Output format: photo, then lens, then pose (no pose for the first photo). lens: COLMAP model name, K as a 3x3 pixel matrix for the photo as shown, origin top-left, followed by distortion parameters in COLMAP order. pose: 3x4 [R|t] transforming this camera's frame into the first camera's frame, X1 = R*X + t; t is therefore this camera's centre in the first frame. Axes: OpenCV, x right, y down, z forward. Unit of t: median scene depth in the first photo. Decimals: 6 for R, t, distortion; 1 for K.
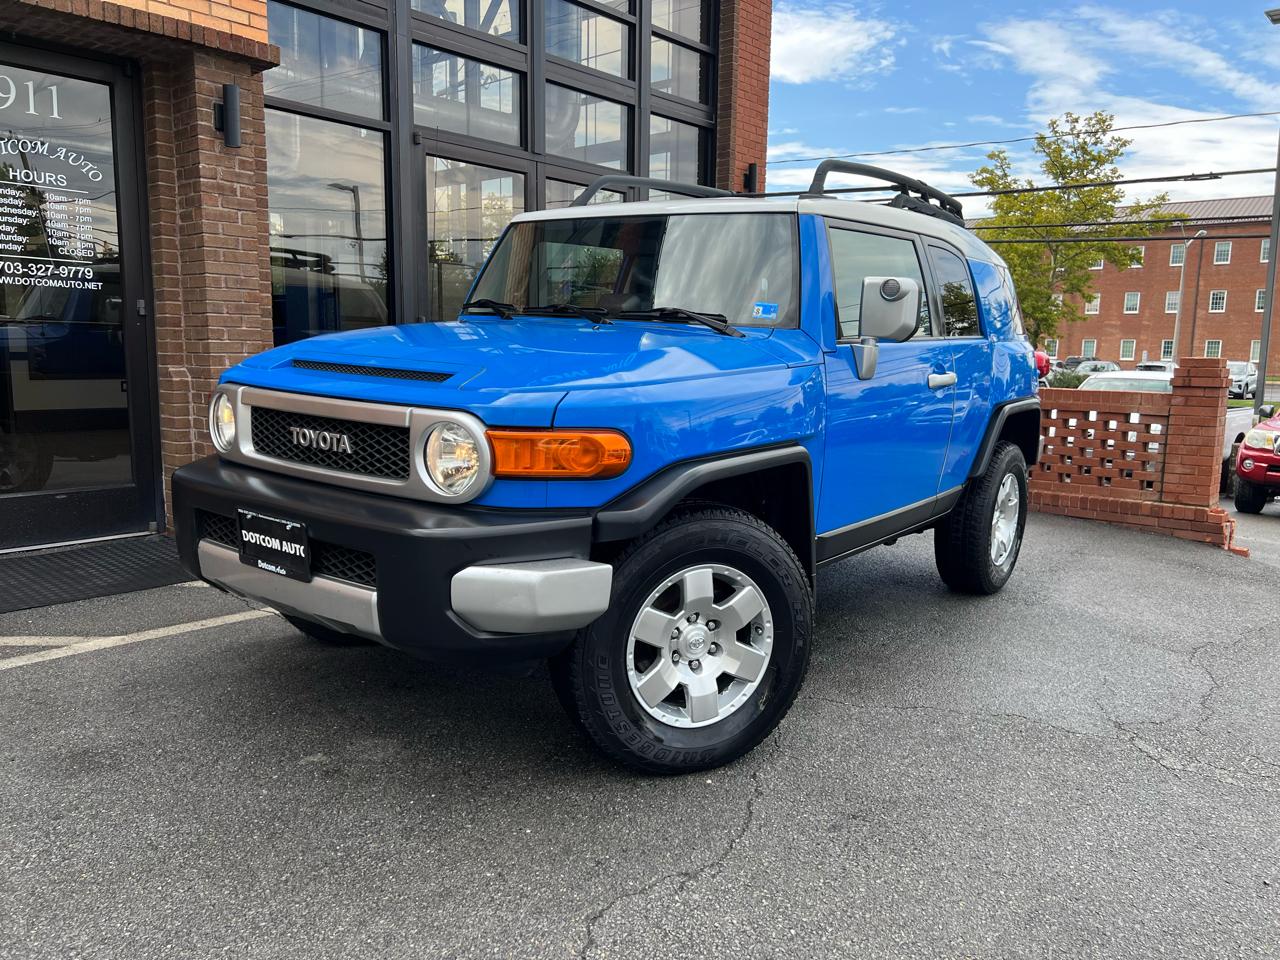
lens RADIAL K [[961.6, 0, 634.8], [0, 961.6, 483.4], [0, 0, 1]] dist [0.047066, -0.046217]
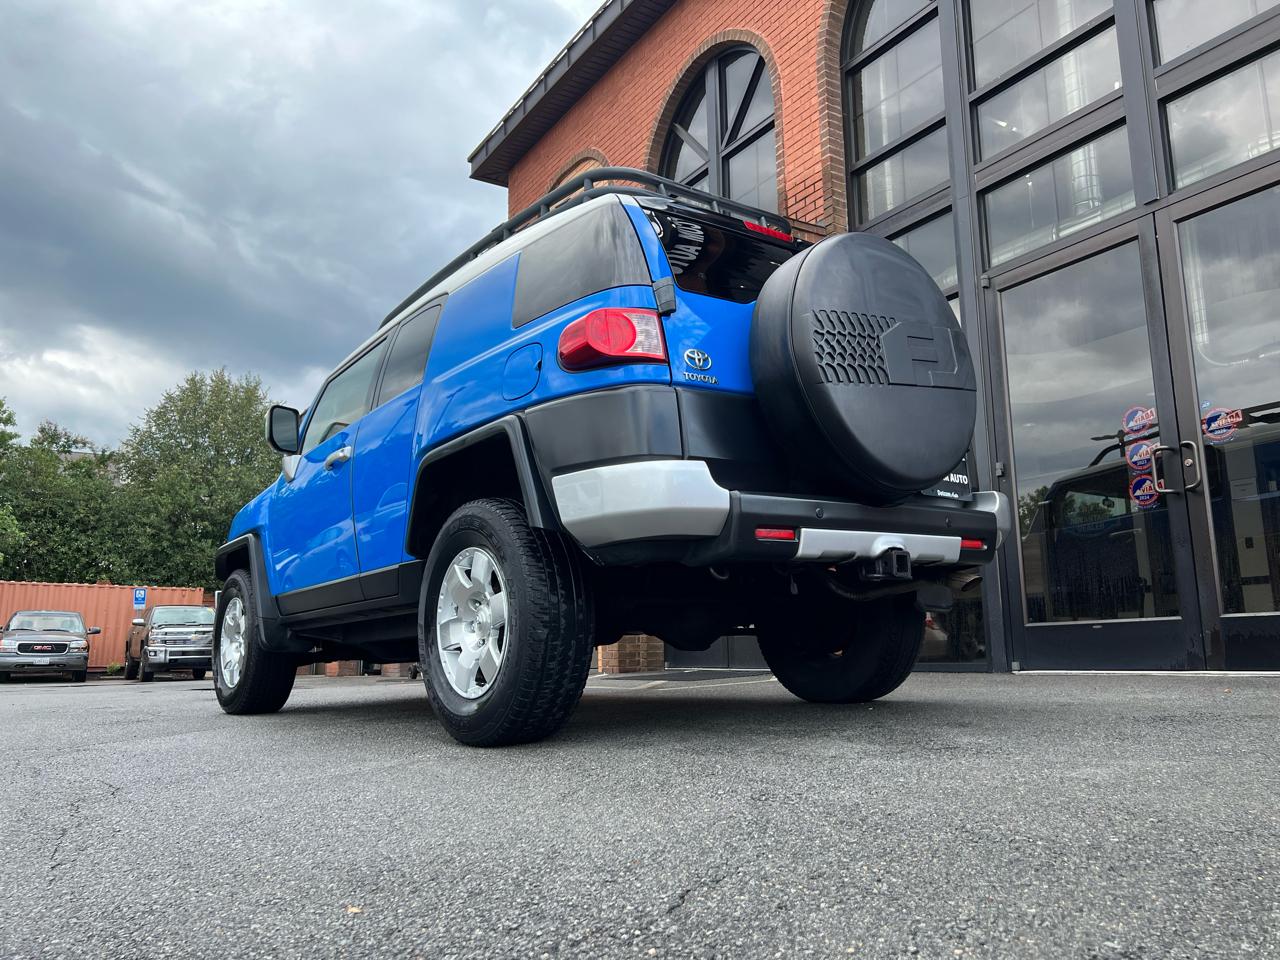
lens RADIAL K [[961.0, 0, 653.4], [0, 961.0, 484.8], [0, 0, 1]] dist [0.051894, -0.051500]
pose [[-0.271220, -0.183814, -0.944803, 0.918569], [-0.120519, 0.980356, -0.156135, 0.032955], [0.954942, 0.071519, -0.288045, 1.240342]]
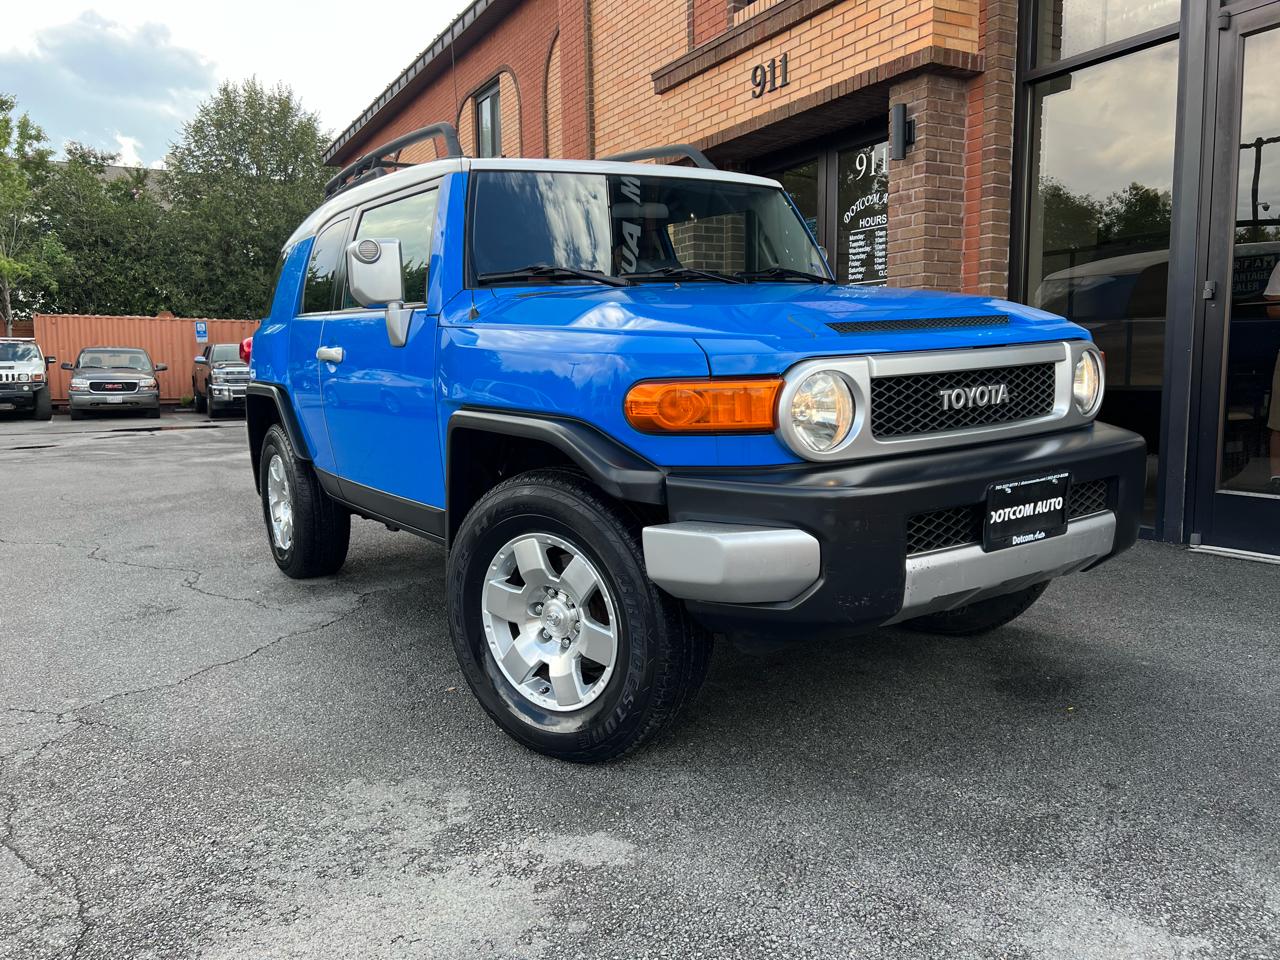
lens RADIAL K [[962.4, 0, 636.2], [0, 962.4, 474.1], [0, 0, 1]] dist [0.049327, -0.049693]
pose [[-0.342723, 0.088358, -0.935272, 0.747666], [-0.122761, 0.982818, 0.137835, -0.108696], [0.931381, 0.162054, -0.325988, 1.129819]]
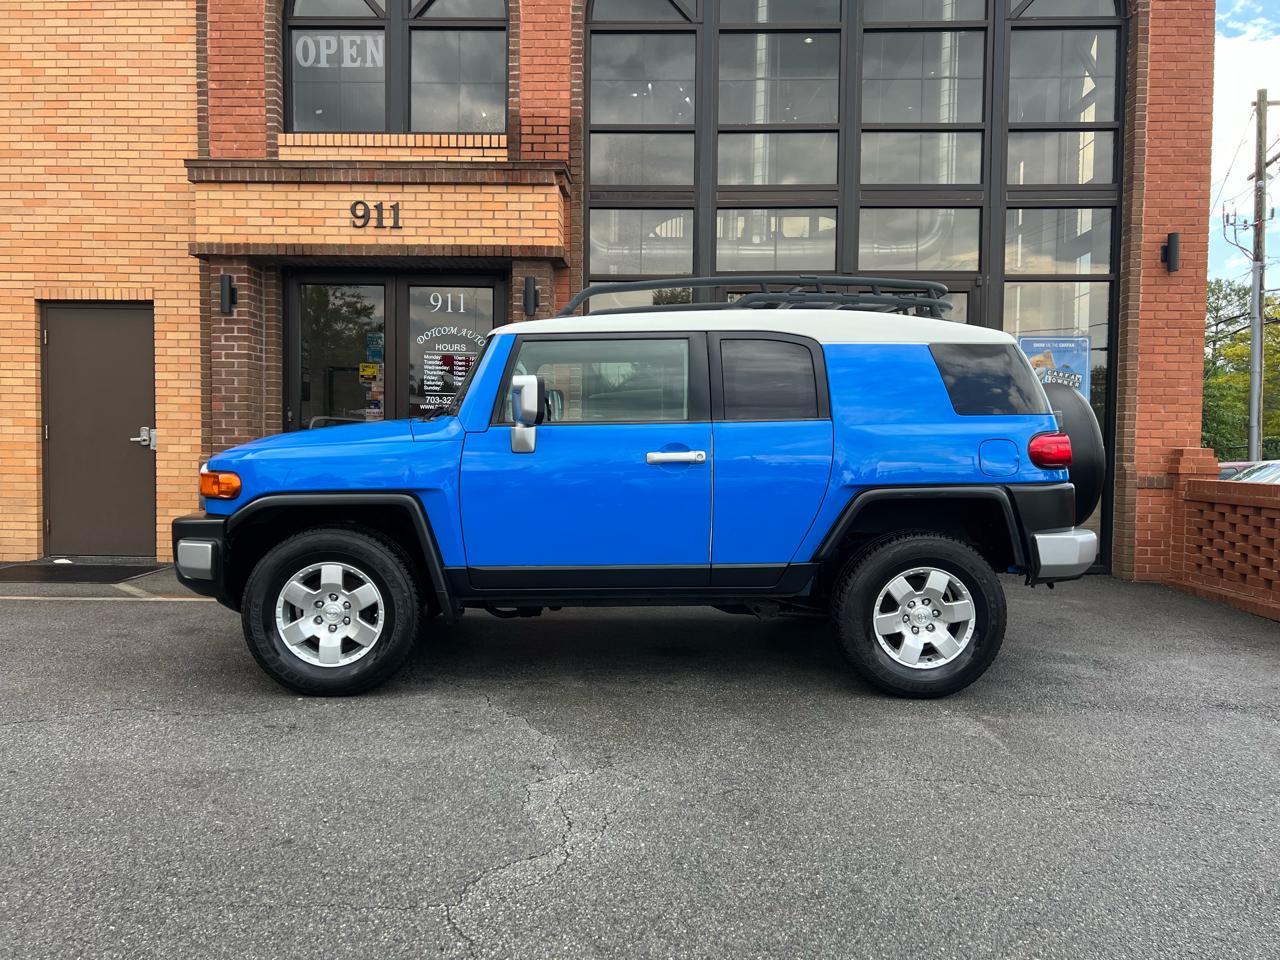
lens RADIAL K [[957.1, 0, 641.5], [0, 957.1, 486.6], [0, 0, 1]] dist [0.054124, -0.050675]
pose [[0.632218, 0.019376, -0.774548, 0.878707], [-0.109277, 0.991924, -0.064382, 0.002921], [0.767046, 0.125344, 0.629230, 0.208594]]
